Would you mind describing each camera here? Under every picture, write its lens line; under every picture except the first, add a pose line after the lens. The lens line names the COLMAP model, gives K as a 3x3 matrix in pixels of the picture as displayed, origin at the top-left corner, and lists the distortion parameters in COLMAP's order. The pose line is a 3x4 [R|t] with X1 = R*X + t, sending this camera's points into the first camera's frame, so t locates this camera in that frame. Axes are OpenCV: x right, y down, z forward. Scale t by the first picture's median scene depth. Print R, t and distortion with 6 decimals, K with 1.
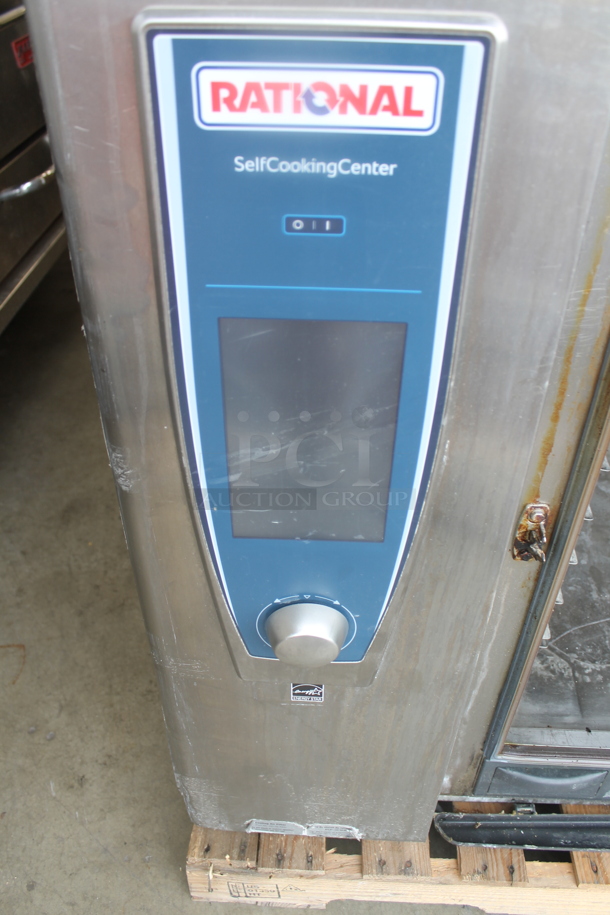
lens RADIAL K [[763.9, 0, 305.0], [0, 763.9, 457.5], [0, 0, 1]] dist [-0.157837, 0.003306]
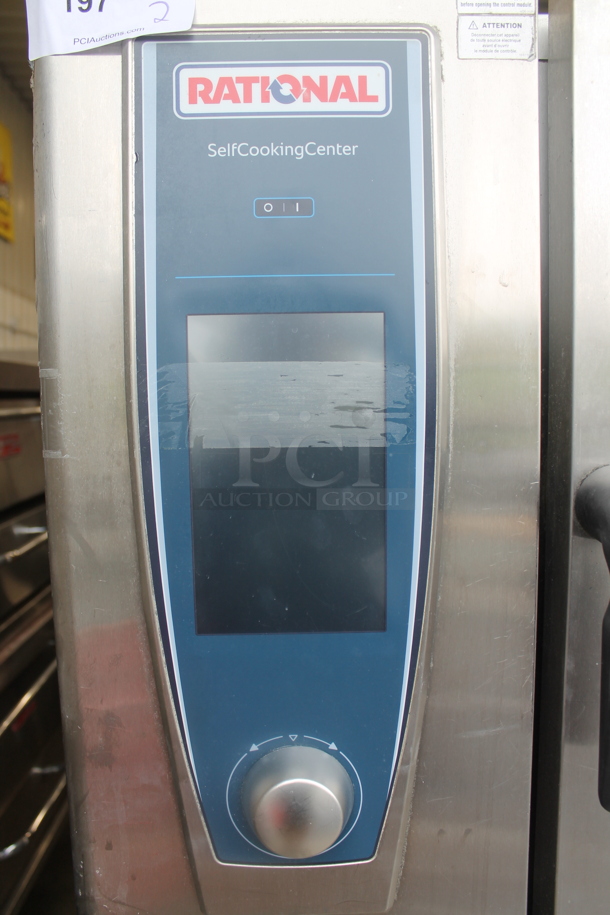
lens RADIAL K [[763.9, 0, 305.0], [0, 763.9, 457.5], [0, 0, 1]] dist [-0.157837, 0.003306]
pose [[0.998062, -0.031352, 0.053748, -0.027373], [0.055883, 0.831525, -0.552668, 0.594485], [-0.027365, 0.554601, 0.831666, 0.368832]]
